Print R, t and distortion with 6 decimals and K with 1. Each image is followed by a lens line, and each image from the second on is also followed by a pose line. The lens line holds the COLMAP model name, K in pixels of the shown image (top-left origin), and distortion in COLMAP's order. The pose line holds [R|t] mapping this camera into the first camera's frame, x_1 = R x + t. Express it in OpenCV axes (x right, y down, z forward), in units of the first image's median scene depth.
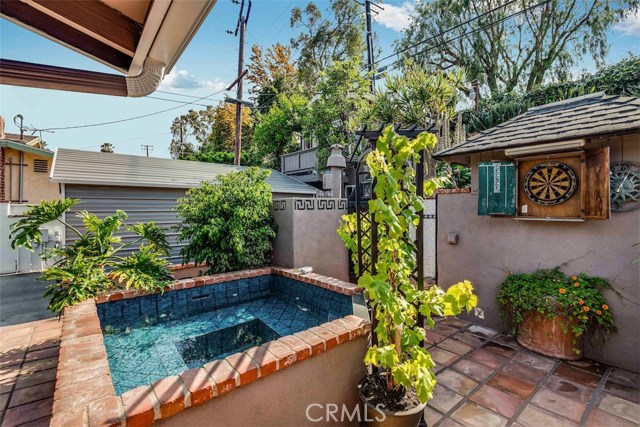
lens RADIAL K [[291.5, 0, 309.3], [0, 291.5, 212.5], [0, 0, 1]] dist [-0.006844, -0.001131]
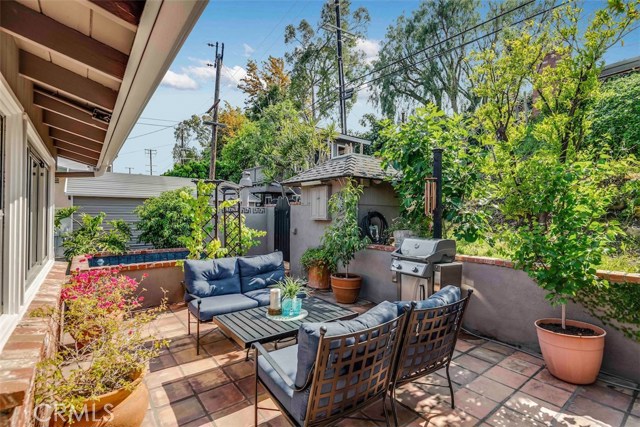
lens RADIAL K [[305.6, 0, 319.9], [0, 305.6, 214.1], [0, 0, 1]] dist [-0.018285, -0.000005]
pose [[0.999917, 0.009963, -0.008216, 0.212740], [-0.010058, 0.999883, -0.011522, 0.002923], [0.008100, 0.011604, 0.999900, -0.259778]]
